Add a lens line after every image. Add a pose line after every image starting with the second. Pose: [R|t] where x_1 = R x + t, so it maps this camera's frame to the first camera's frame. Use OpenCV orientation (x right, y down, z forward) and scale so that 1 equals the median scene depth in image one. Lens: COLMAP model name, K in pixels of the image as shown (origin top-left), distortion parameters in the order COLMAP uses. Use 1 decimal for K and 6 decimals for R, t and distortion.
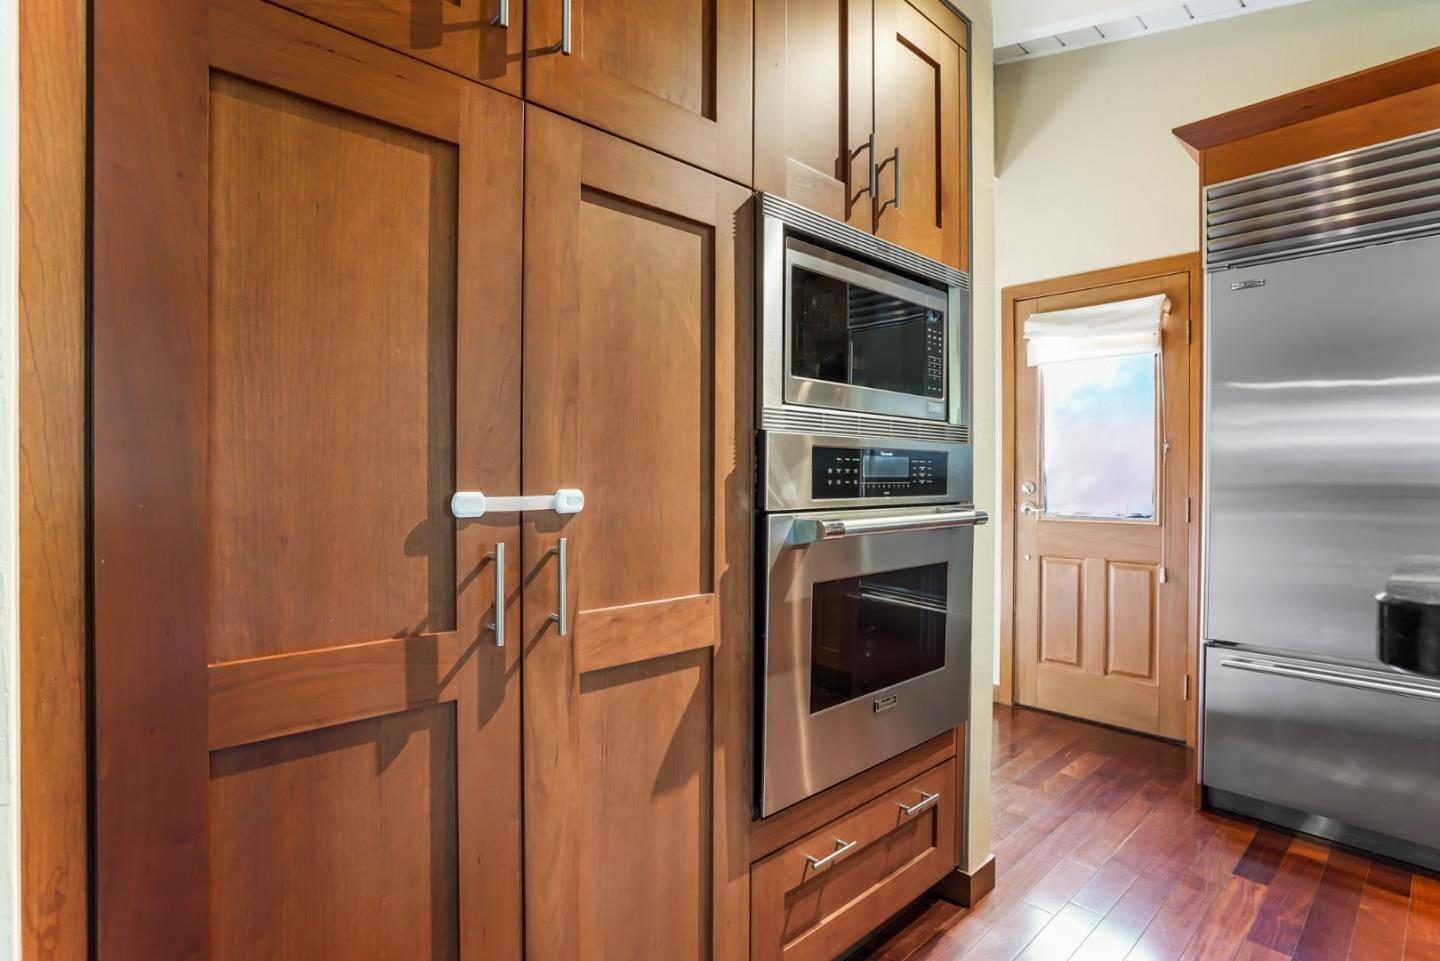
lens RADIAL K [[682.8, 0, 720.0], [0, 682.8, 480.5], [0, 0, 1]] dist [-0.029401, 0.000646]
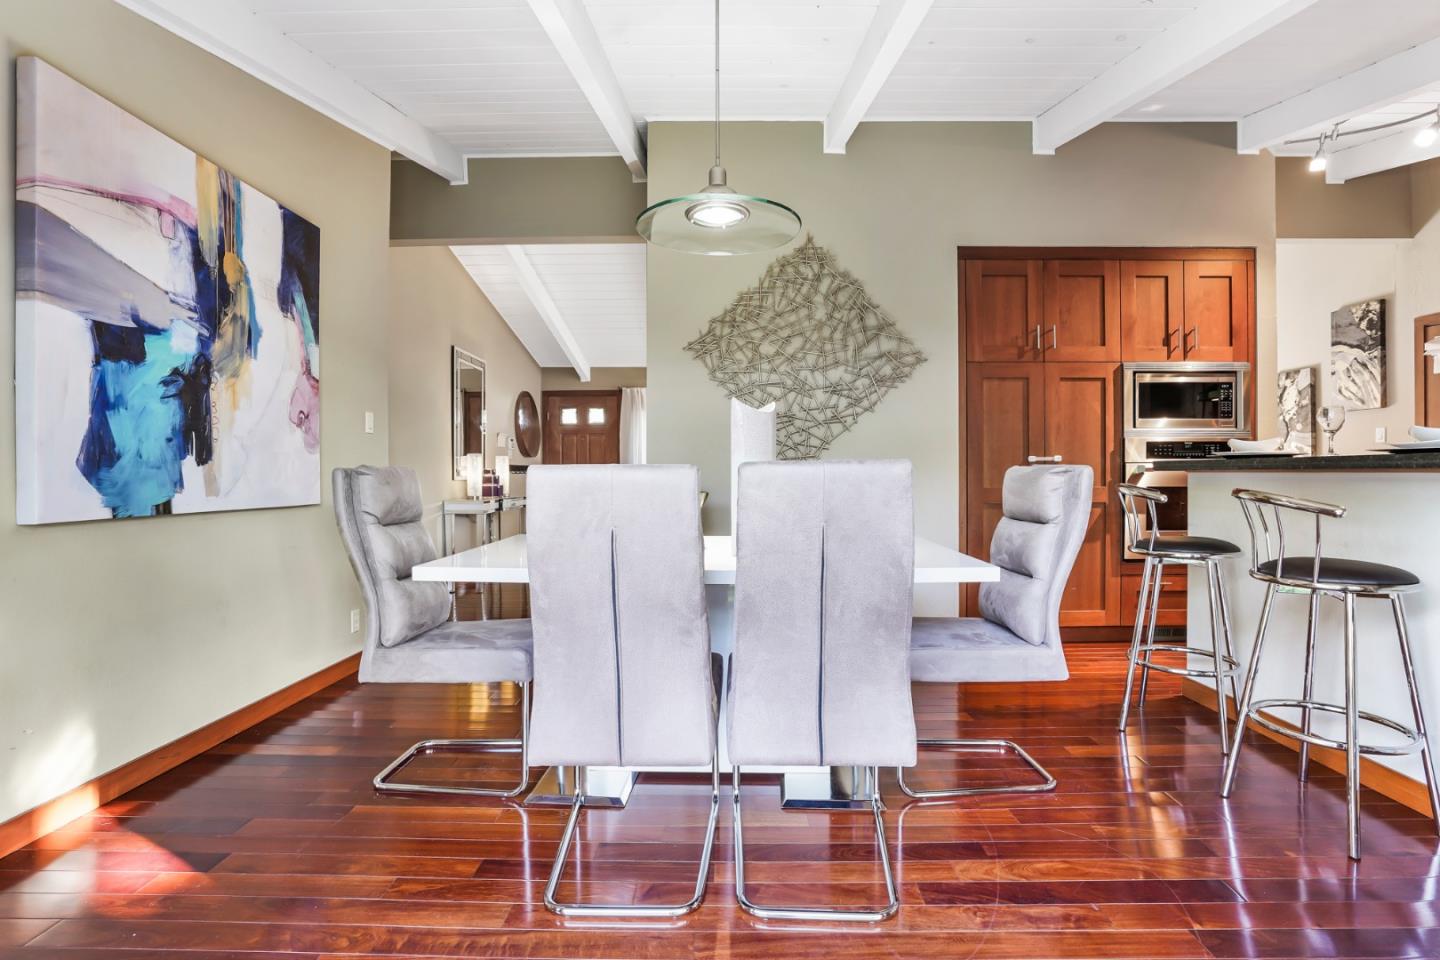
lens RADIAL K [[682.8, 0, 720.0], [0, 682.8, 480.0], [0, 0, 1]] dist [-0.029401, 0.000646]
pose [[0.728954, -0.001152, -0.684561, 0.868479], [-0.000162, 0.999998, -0.001856, 0.133987], [0.684562, 0.001464, 0.728953, -2.669725]]
